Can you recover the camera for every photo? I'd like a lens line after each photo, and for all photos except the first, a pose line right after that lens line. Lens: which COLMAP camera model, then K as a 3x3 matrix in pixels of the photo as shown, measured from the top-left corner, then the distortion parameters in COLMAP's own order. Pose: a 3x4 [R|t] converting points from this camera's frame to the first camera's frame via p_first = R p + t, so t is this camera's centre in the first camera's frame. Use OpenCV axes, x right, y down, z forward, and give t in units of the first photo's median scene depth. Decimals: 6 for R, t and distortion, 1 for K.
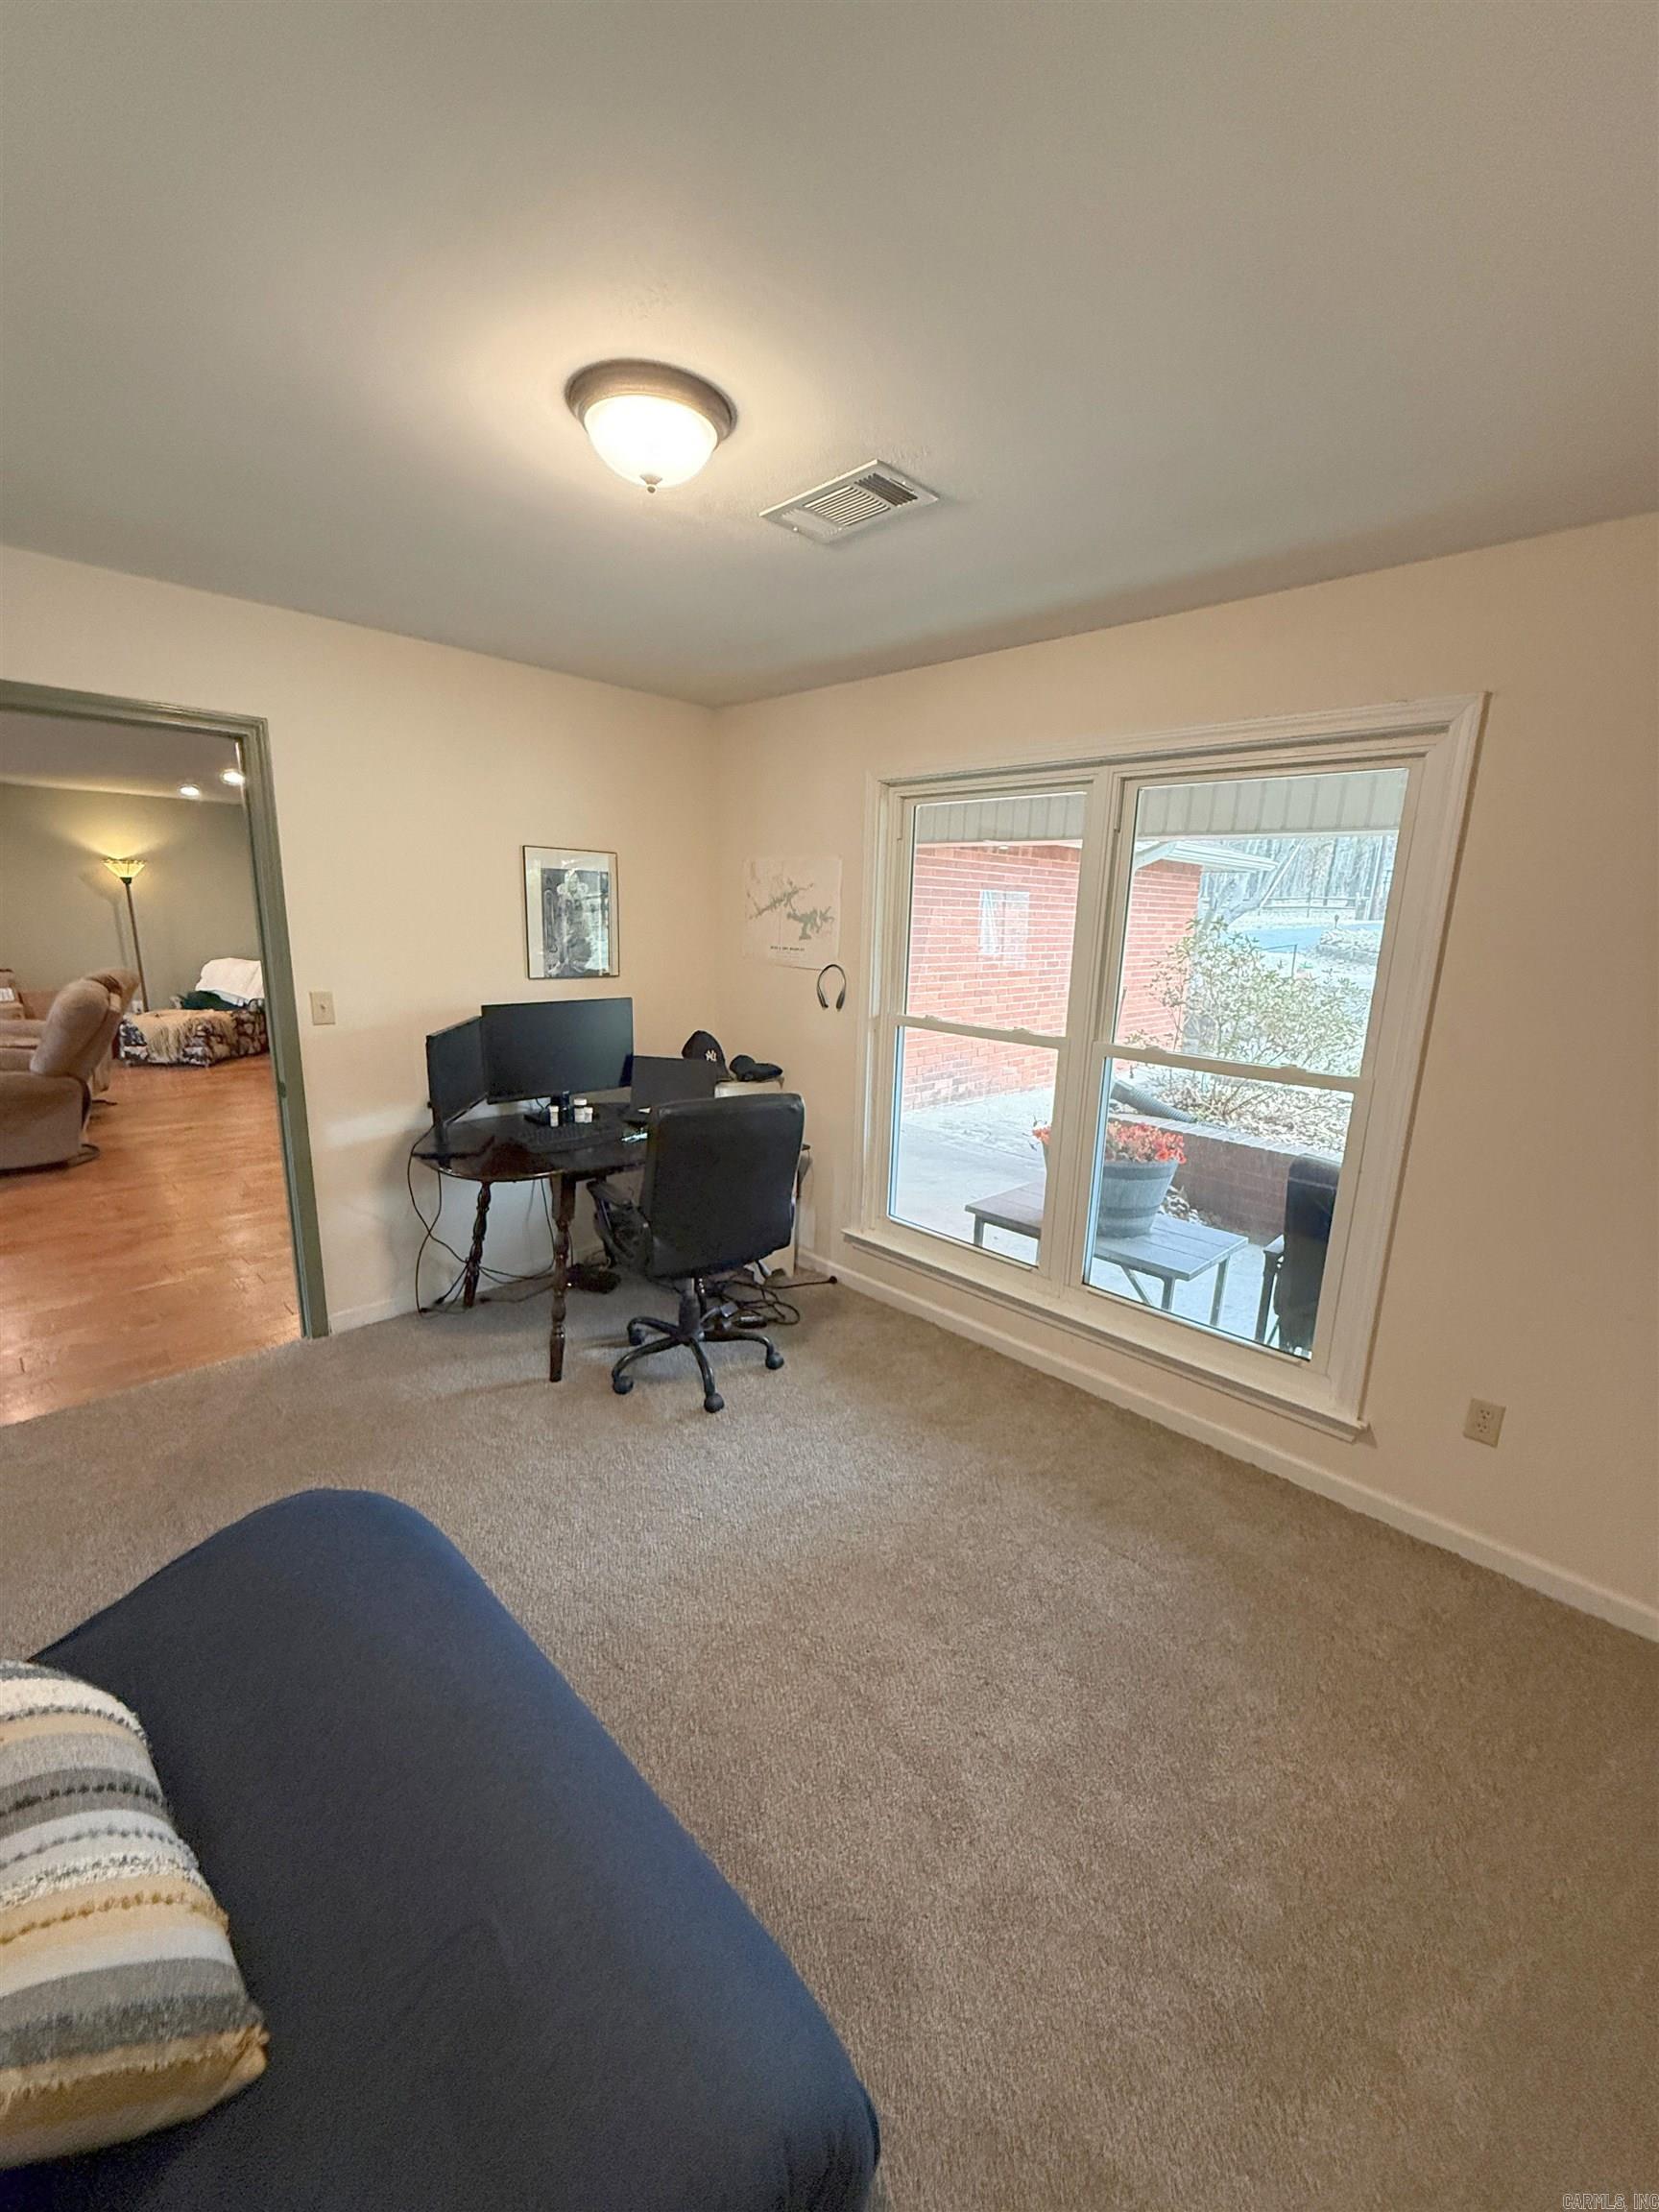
lens RADIAL K [[878.1, 0, 830.5], [0, 878.1, 1101.2], [0, 0, 1]] dist [-0.000729, 0.000191]
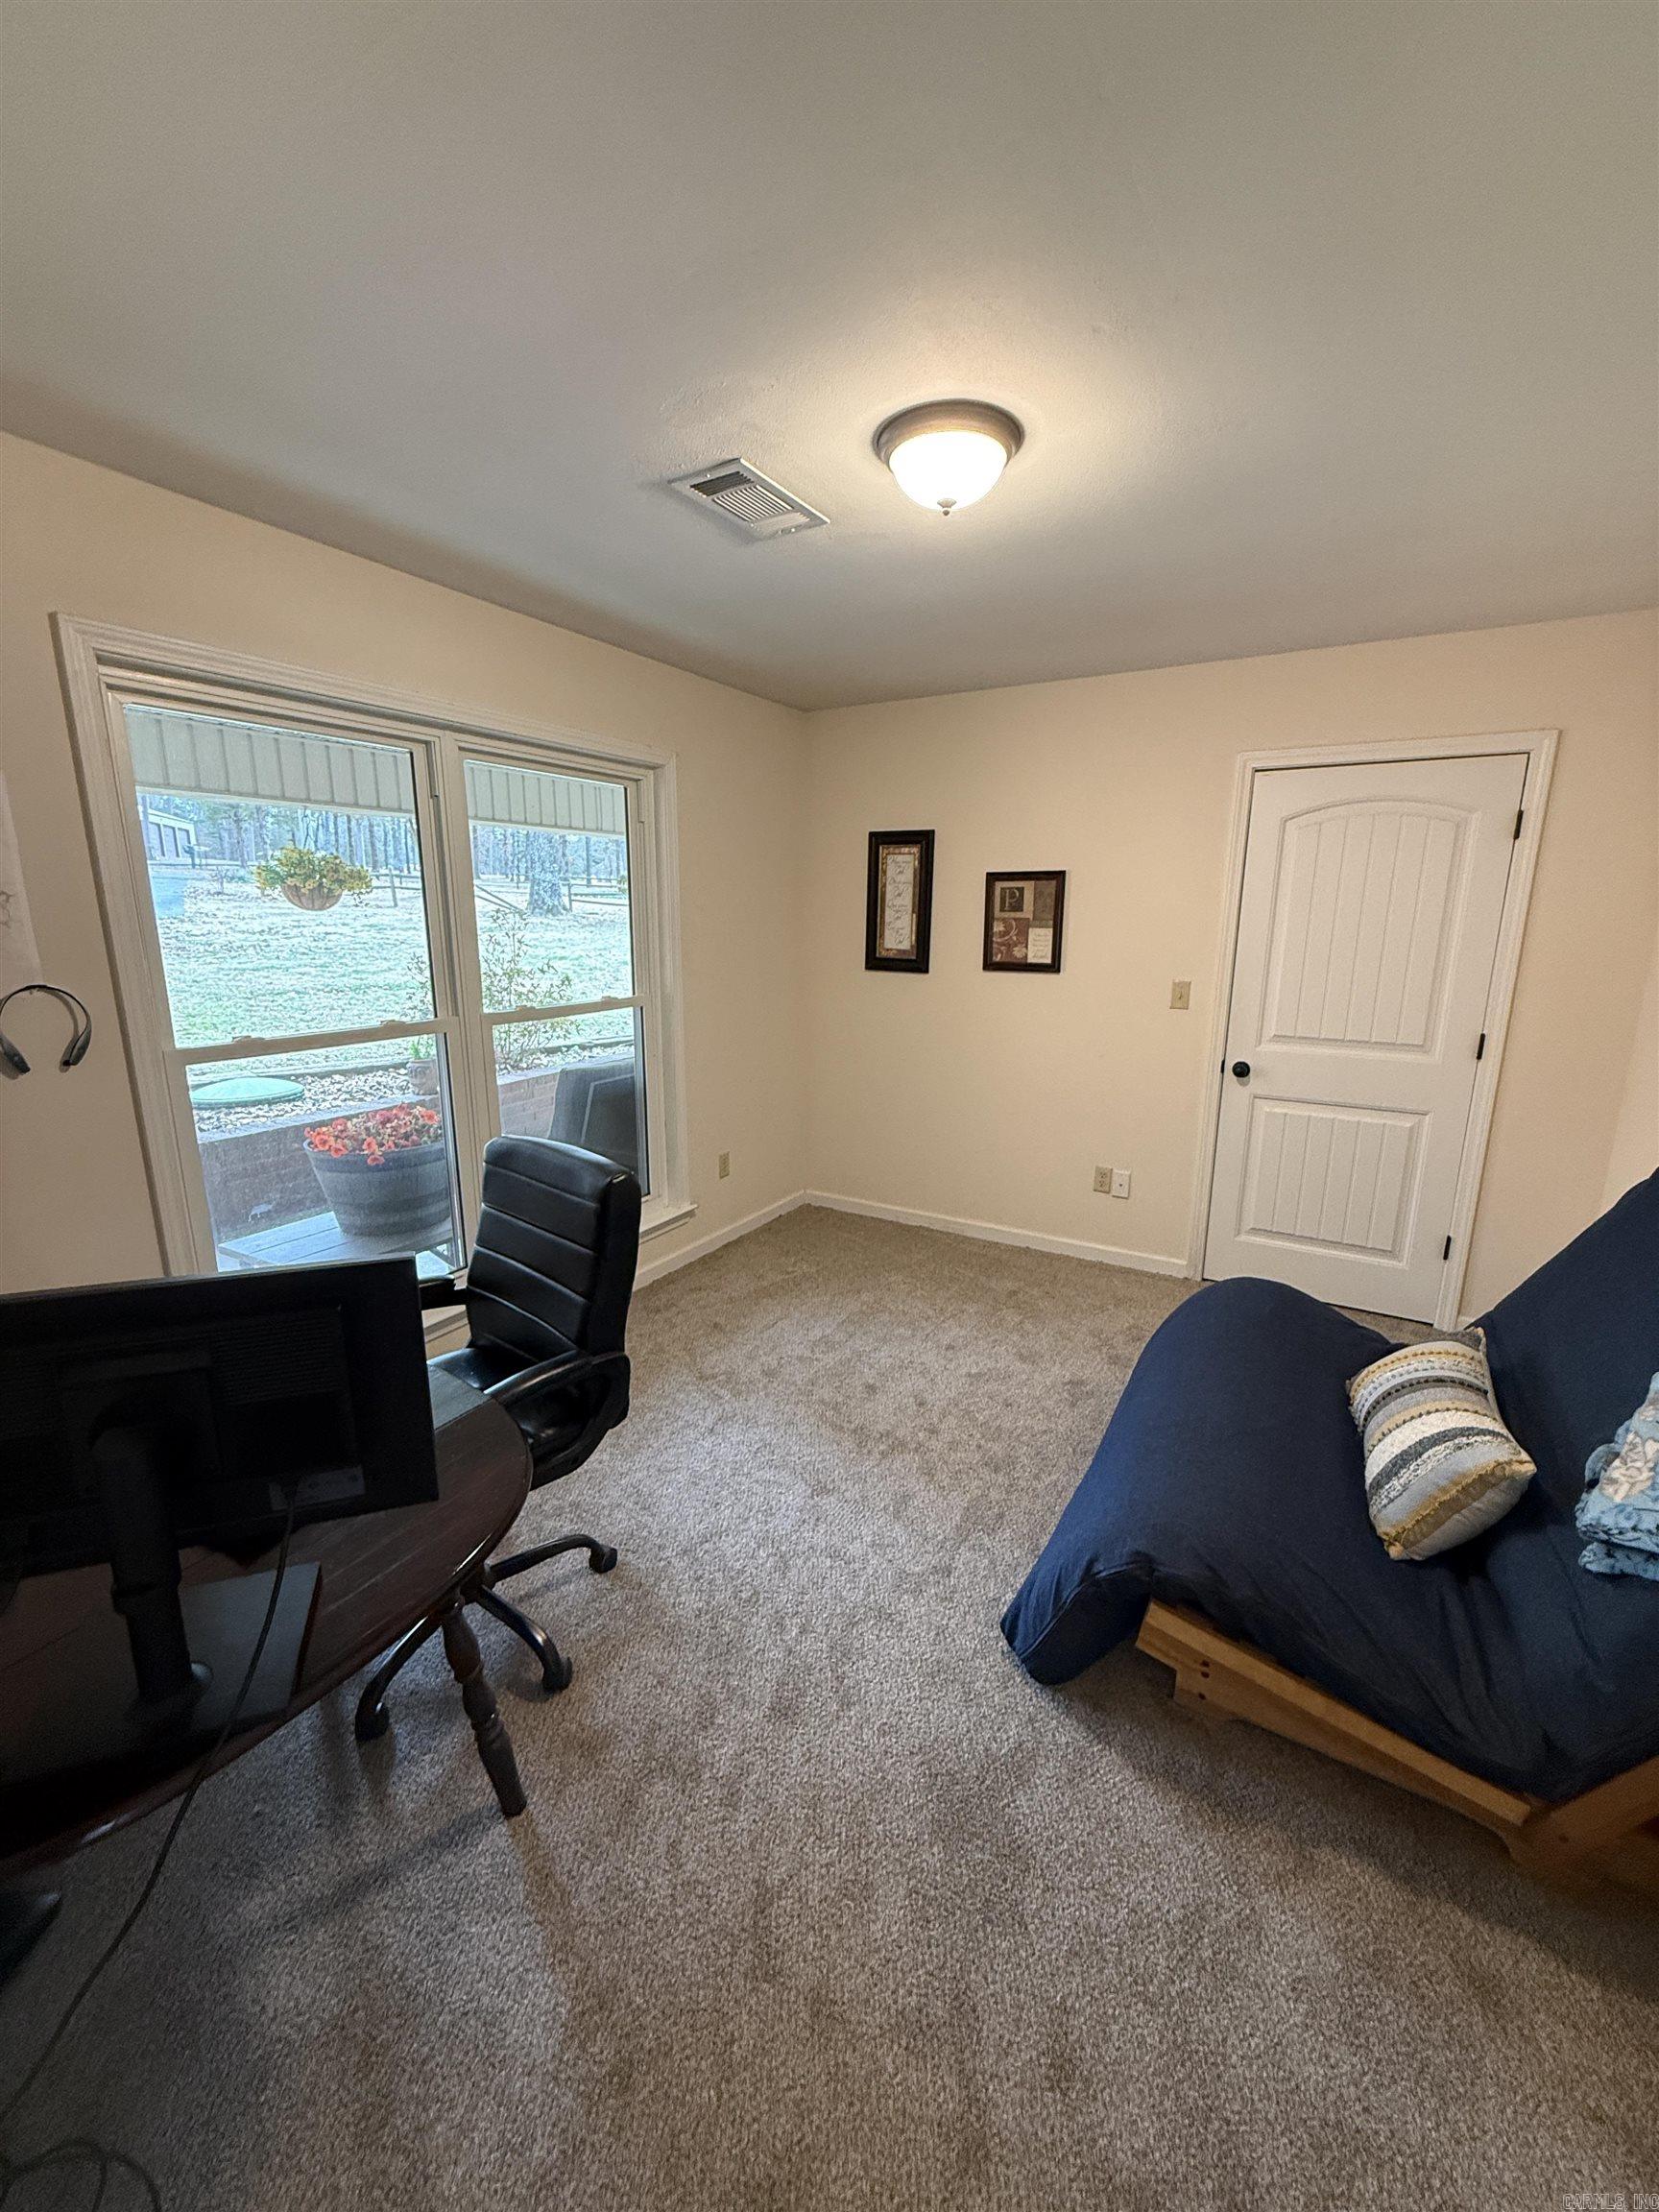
lens RADIAL K [[878.1, 0, 830.5], [0, 878.1, 1101.2], [0, 0, 1]] dist [-0.000729, 0.000191]
pose [[-0.237506, -0.235260, 0.942467, -0.910933], [0.199911, 0.937622, 0.284429, -0.214616], [-0.950593, 0.255963, -0.175660, 0.985485]]
